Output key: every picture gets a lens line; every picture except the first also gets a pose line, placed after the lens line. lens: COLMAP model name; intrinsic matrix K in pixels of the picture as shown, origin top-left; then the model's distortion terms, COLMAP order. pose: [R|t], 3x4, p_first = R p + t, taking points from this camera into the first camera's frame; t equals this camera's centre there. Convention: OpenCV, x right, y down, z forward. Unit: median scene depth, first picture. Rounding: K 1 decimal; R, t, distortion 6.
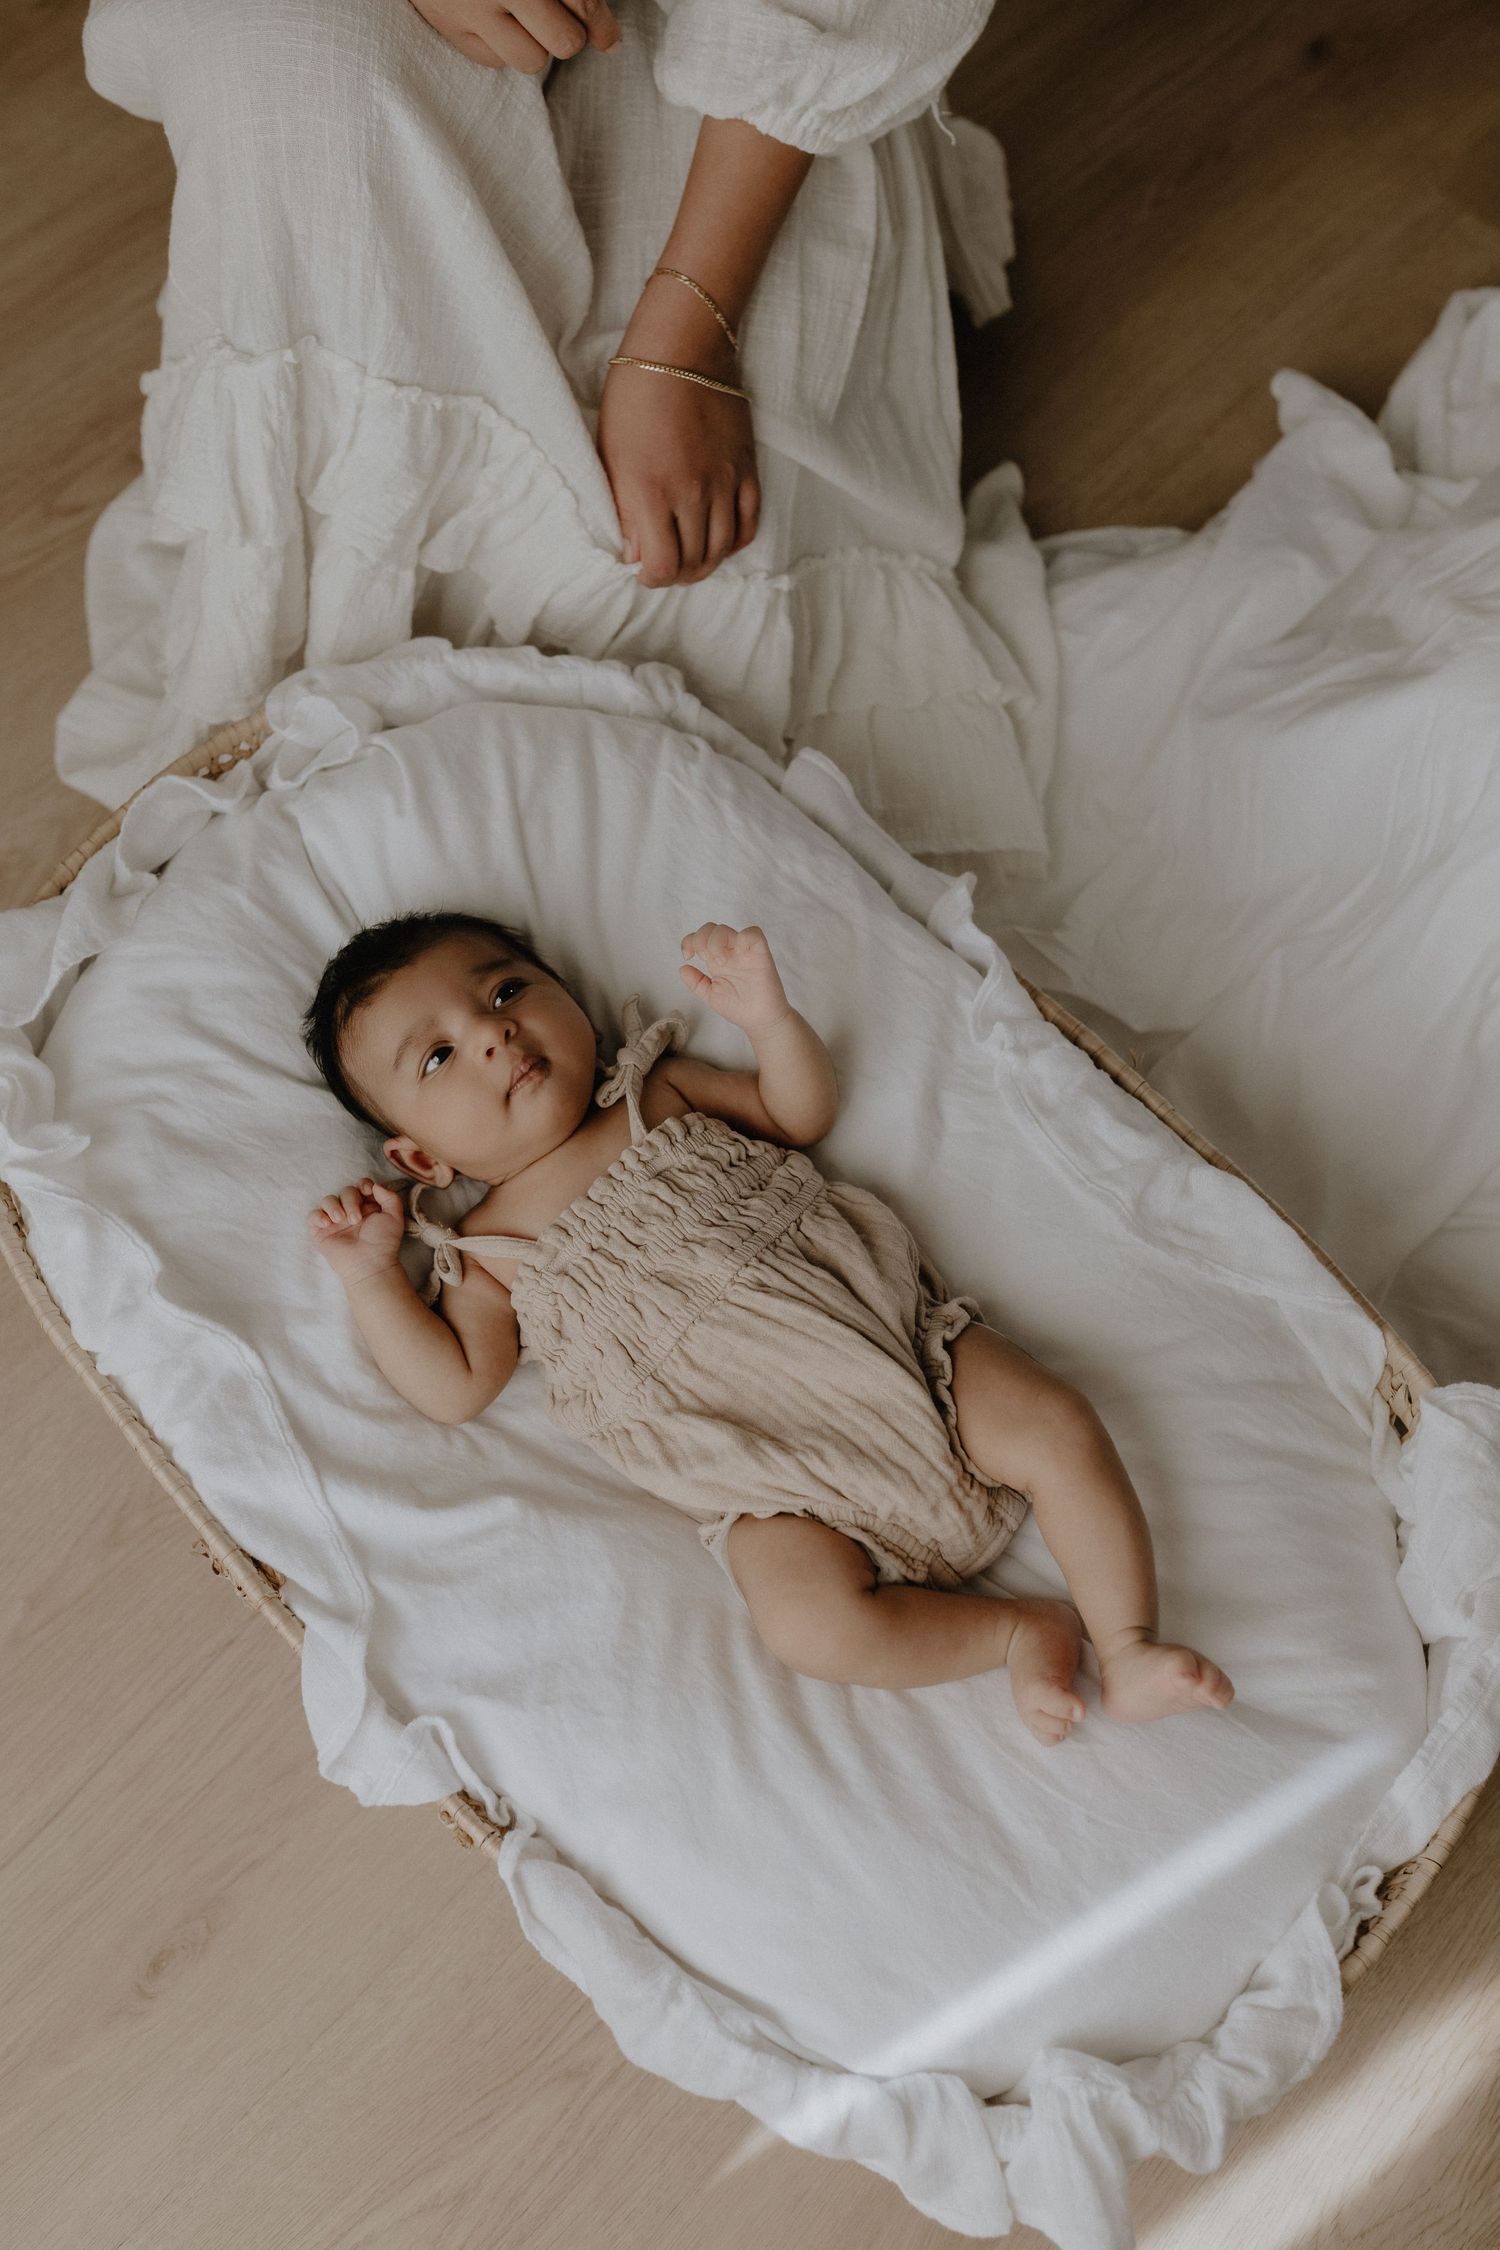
lens RADIAL K [[2164.1, 0, 750.0], [0, 2164.1, 1125.0], [0, 0, 1]] dist [-0.030797, 0.029789]
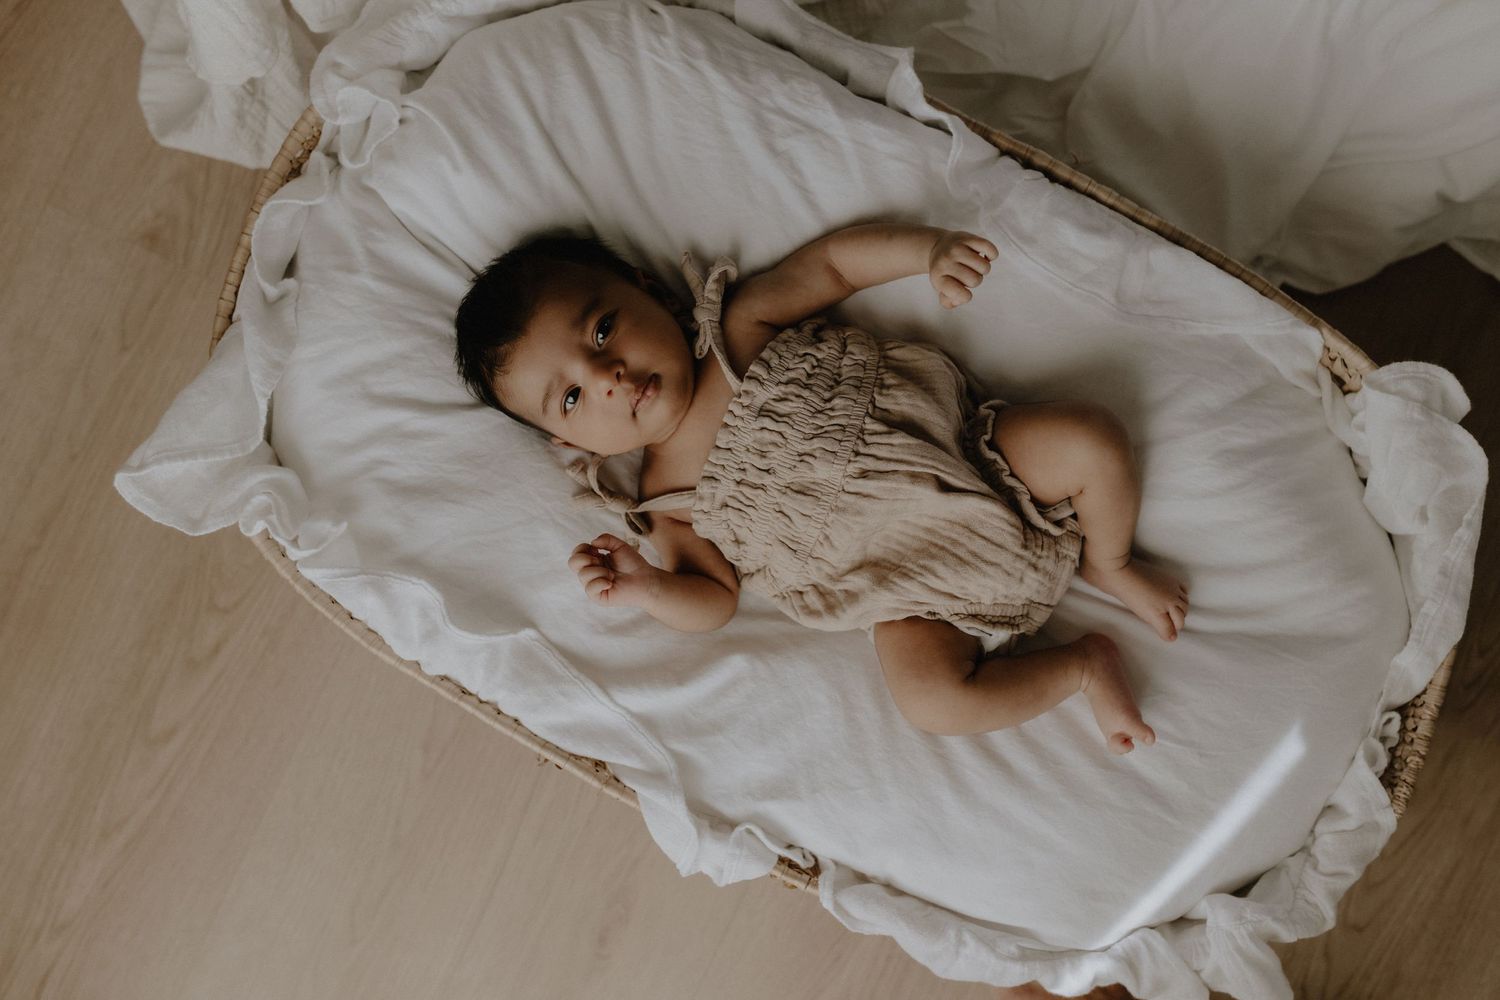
lens RADIAL K [[1442.7, 0, 750.0], [0, 1442.7, 500.0], [0, 0, 1]] dist [-0.030797, 0.029789]
pose [[0.947446, -0.313305, -0.064700, -0.011791], [0.313323, 0.867905, 0.385448, -0.269294], [-0.064609, -0.385463, 0.920459, 0.183216]]
